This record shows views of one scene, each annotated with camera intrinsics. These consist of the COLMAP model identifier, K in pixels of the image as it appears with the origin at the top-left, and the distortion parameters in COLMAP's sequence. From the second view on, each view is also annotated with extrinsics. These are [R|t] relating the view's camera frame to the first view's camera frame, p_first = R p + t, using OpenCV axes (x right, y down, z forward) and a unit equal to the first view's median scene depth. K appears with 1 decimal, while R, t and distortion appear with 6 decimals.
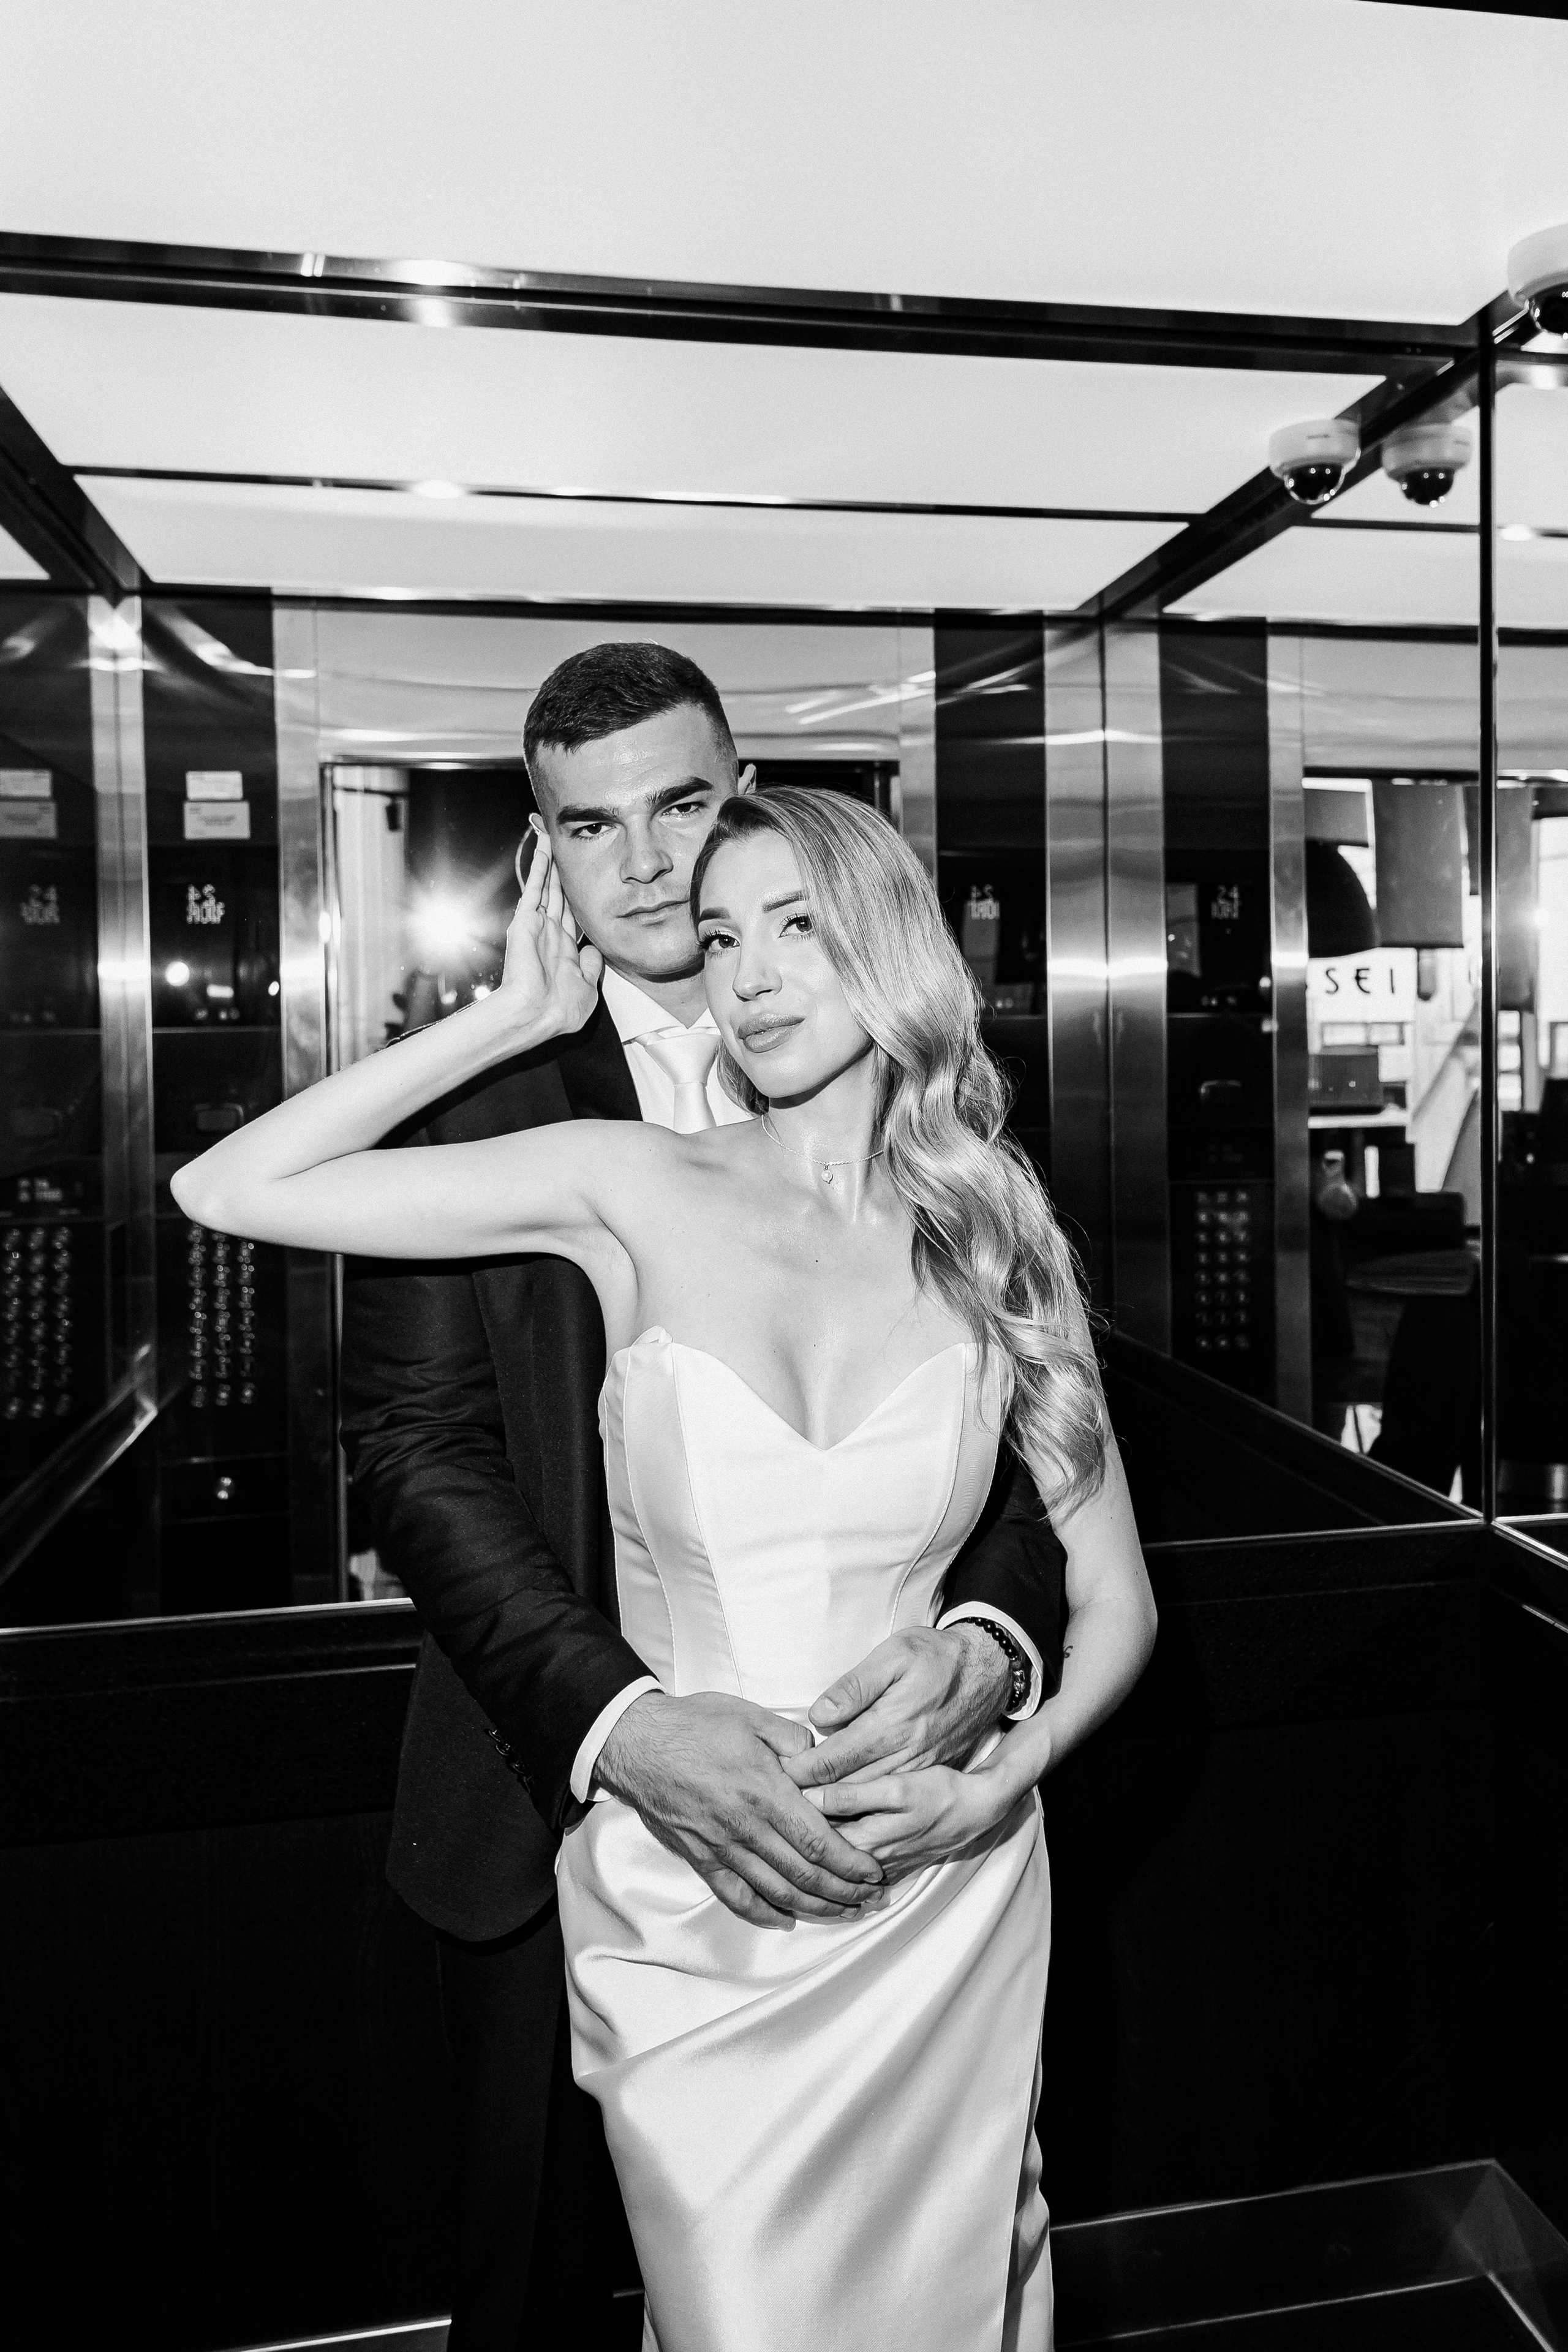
lens RADIAL K [[1634.7, 0, 810.1], [0, 1634.7, 1090.4], [0, 0, 1]] dist [0.061707, -0.049237]
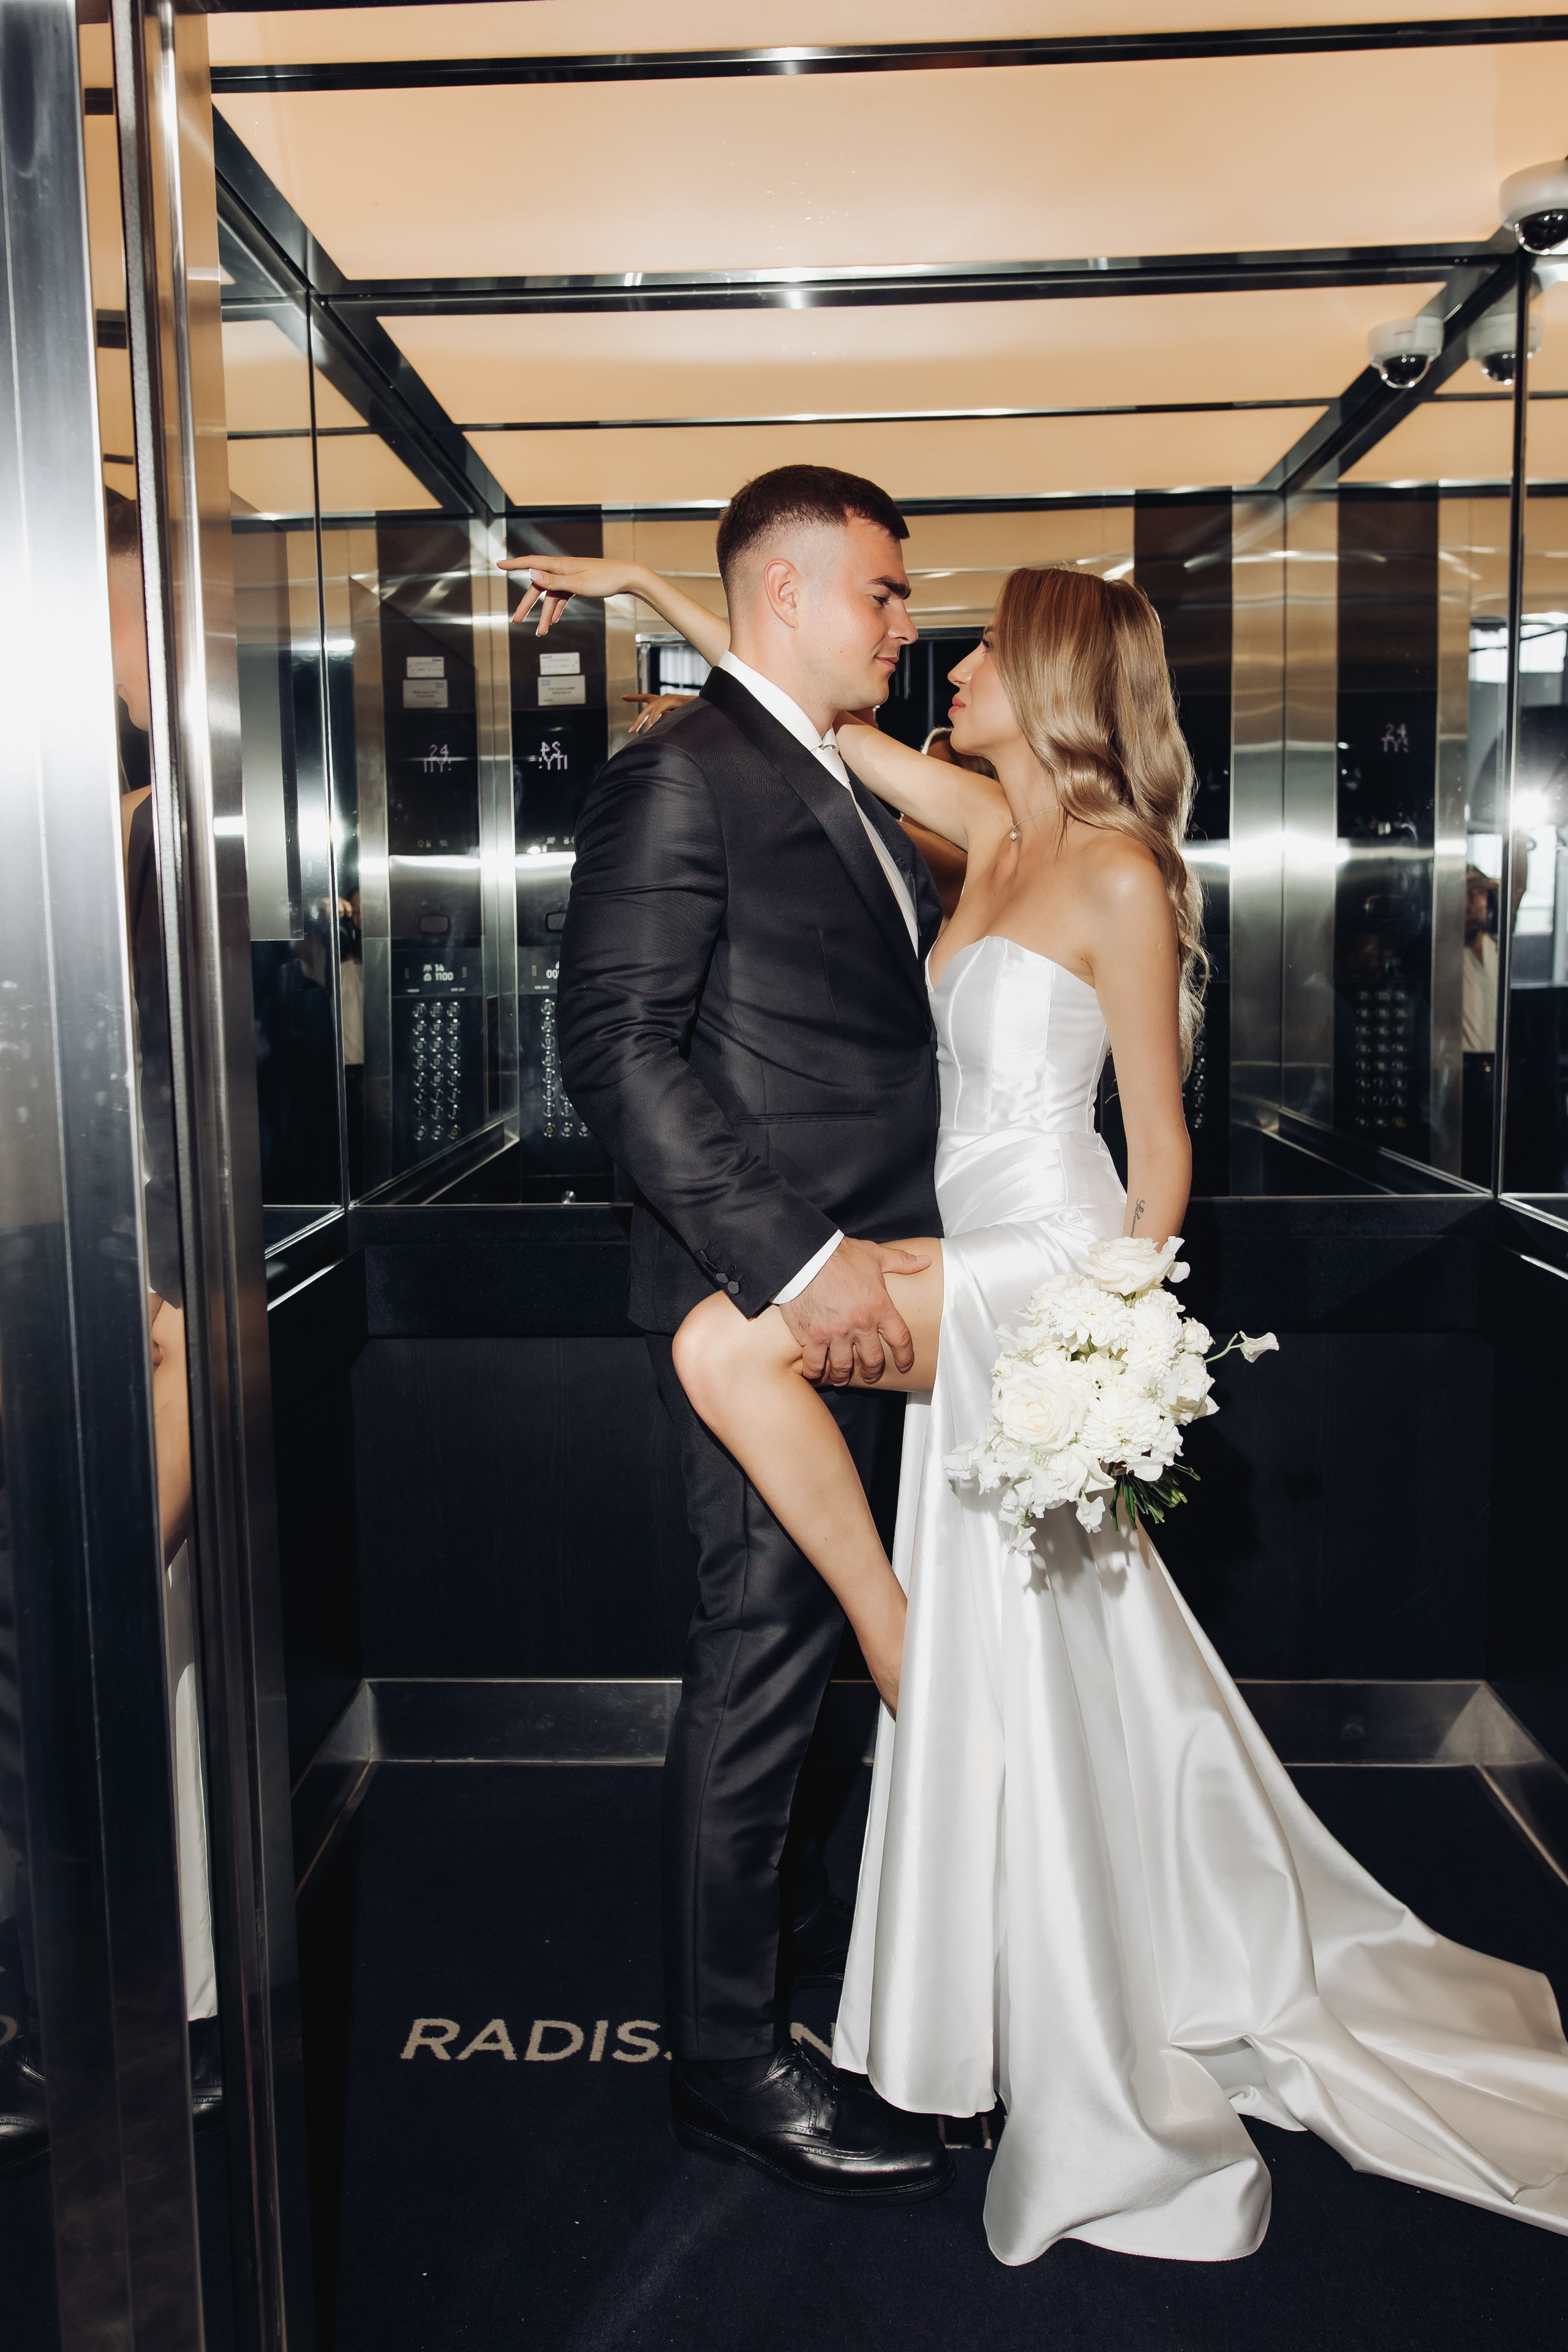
lens RADIAL K [[1634.7, 0, 810.1], [0, 1634.7, 1090.4], [0, 0, 1]] dist [0.061707, -0.049237]
pose [[0.978895, 0.020585, -0.203327, 0.103427], [-0.008880, 0.998259, 0.058315, 0.074674], [0.204173, -0.055279, 0.977373, -0.247255]]
